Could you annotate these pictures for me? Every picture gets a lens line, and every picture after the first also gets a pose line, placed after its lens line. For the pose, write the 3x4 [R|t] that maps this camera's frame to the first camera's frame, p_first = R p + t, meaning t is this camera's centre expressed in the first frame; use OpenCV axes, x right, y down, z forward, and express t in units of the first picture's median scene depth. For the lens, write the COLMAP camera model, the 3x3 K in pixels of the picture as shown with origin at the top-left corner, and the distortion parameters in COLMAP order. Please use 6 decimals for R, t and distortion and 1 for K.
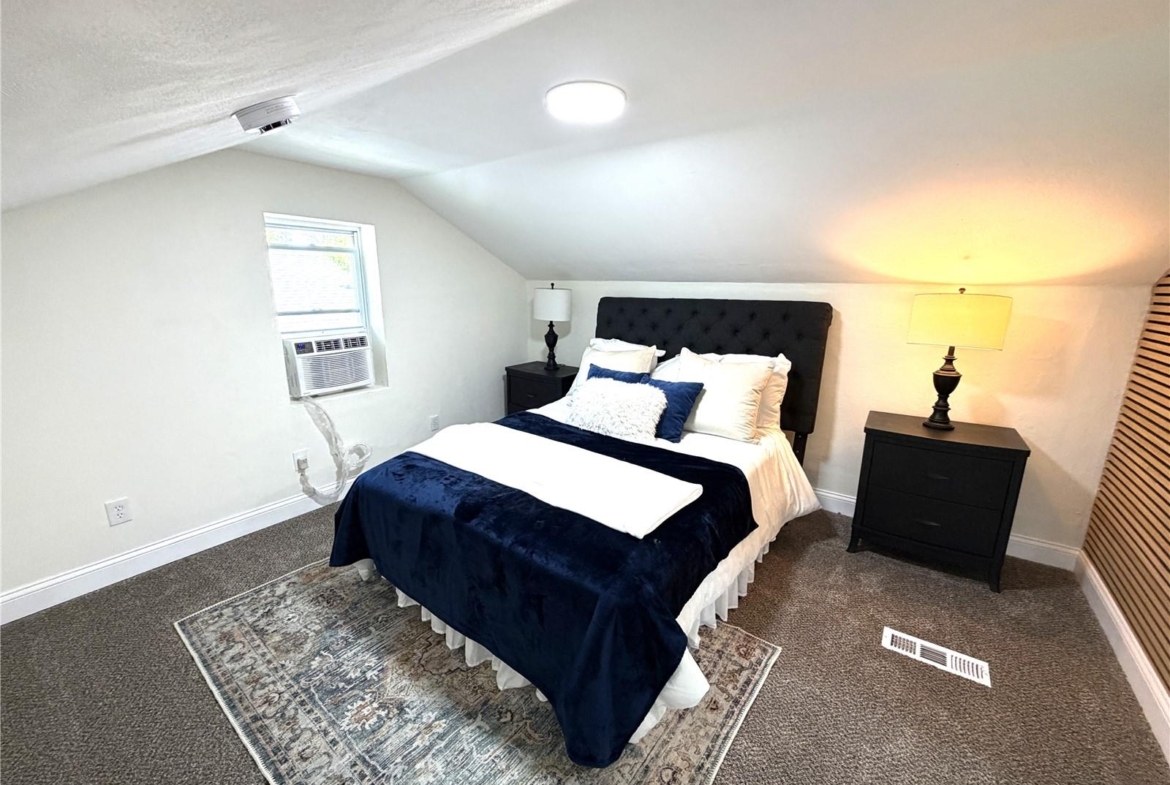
lens RADIAL K [[466.5, 0, 581.9], [0, 466.5, 391.1], [0, 0, 1]] dist [-0.000900, -0.000219]
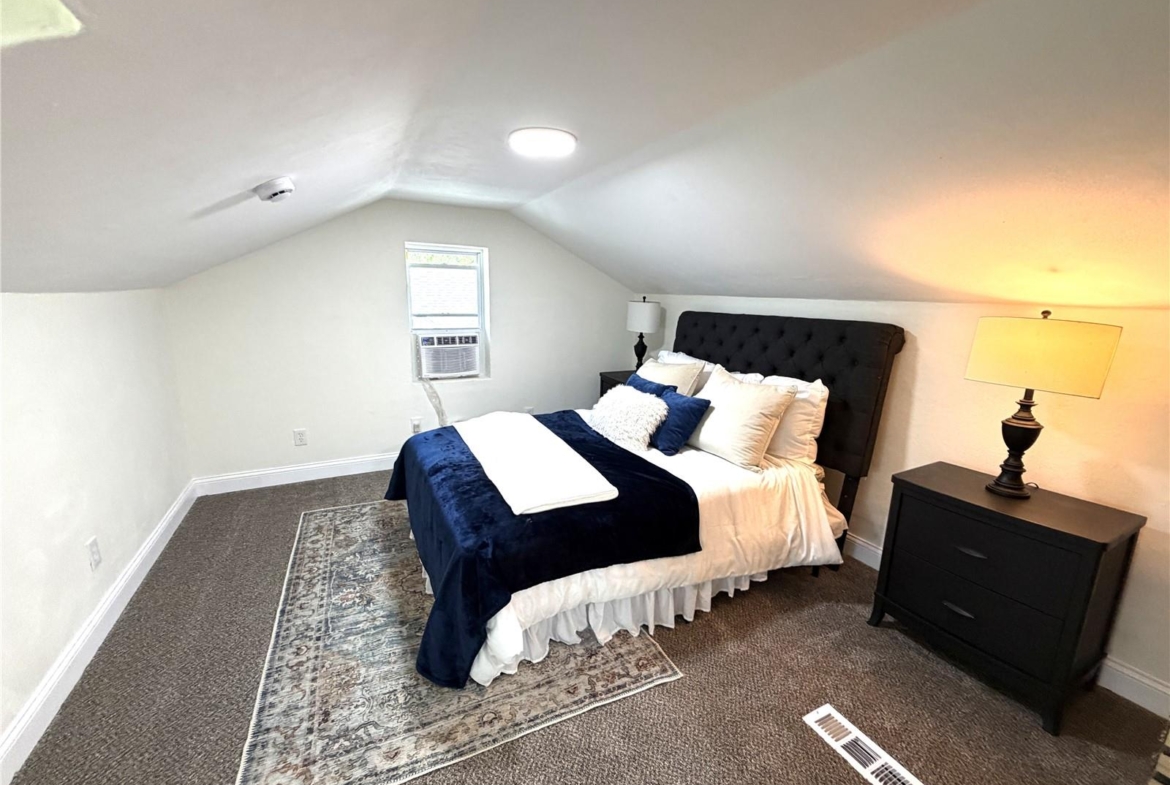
lens RADIAL K [[466.5, 0, 581.9], [0, 466.5, 391.1], [0, 0, 1]] dist [-0.000900, -0.000219]
pose [[0.890439, 0.106994, -0.442347, 0.478991], [-0.119814, 0.992796, -0.001049, -0.003579], [0.439048, 0.053933, 0.896844, 0.011659]]
